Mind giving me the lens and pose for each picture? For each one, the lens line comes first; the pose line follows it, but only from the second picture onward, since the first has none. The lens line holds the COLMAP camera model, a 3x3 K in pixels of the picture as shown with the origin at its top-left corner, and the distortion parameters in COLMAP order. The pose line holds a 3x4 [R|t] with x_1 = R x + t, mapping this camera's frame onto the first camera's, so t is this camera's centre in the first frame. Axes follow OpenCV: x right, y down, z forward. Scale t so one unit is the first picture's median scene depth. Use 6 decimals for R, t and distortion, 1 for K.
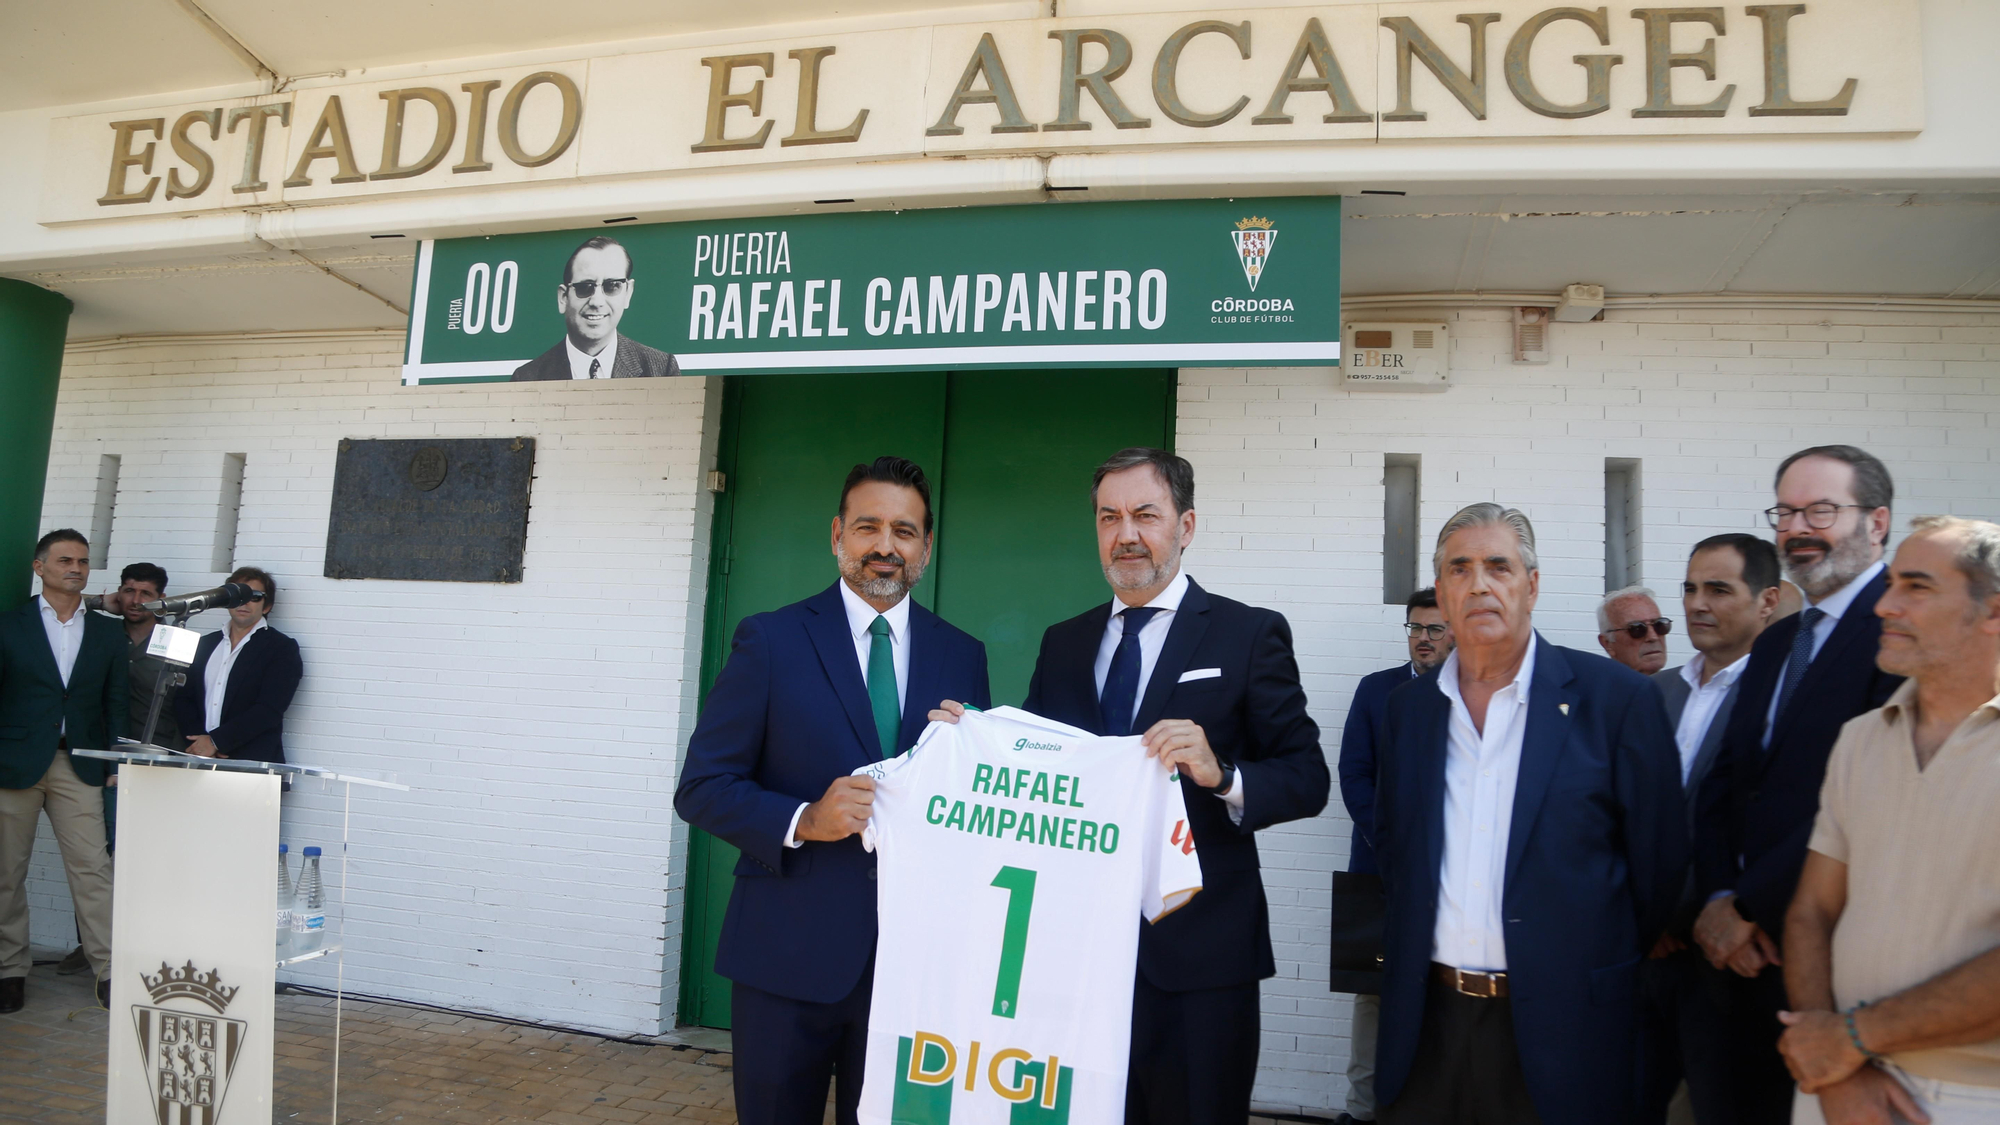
lens RADIAL K [[1368.9, 0, 1012.7], [0, 1368.9, 587.1], [0, 0, 1]] dist [-0.125811, 0.069848]
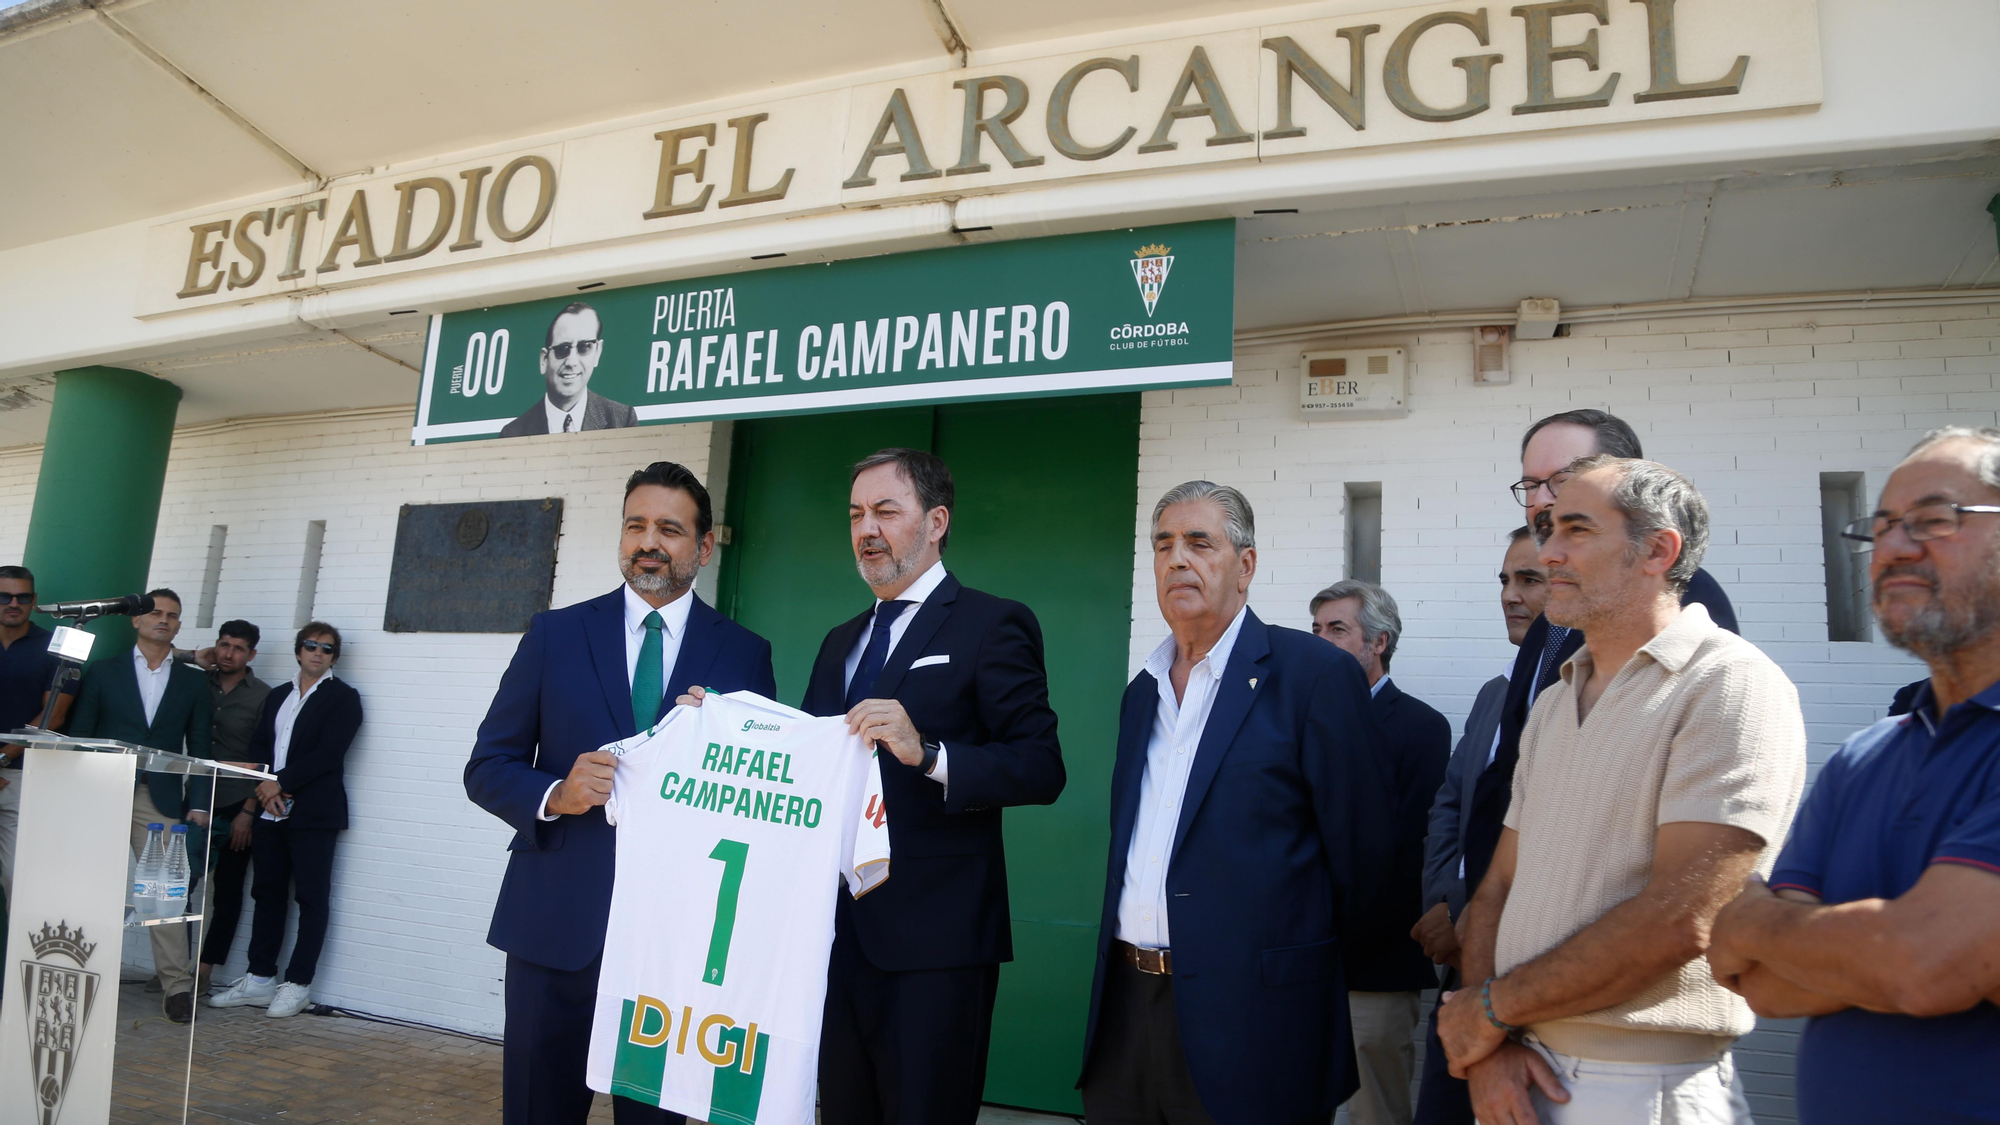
lens RADIAL K [[1368.9, 0, 1004.9], [0, 1368.9, 586.6], [0, 0, 1]] dist [-0.125811, 0.069848]
pose [[0.987890, -0.018831, -0.154006, 0.208006], [0.008376, 0.997633, -0.068253, 0.047246], [0.154927, 0.066136, 0.985710, -0.001580]]
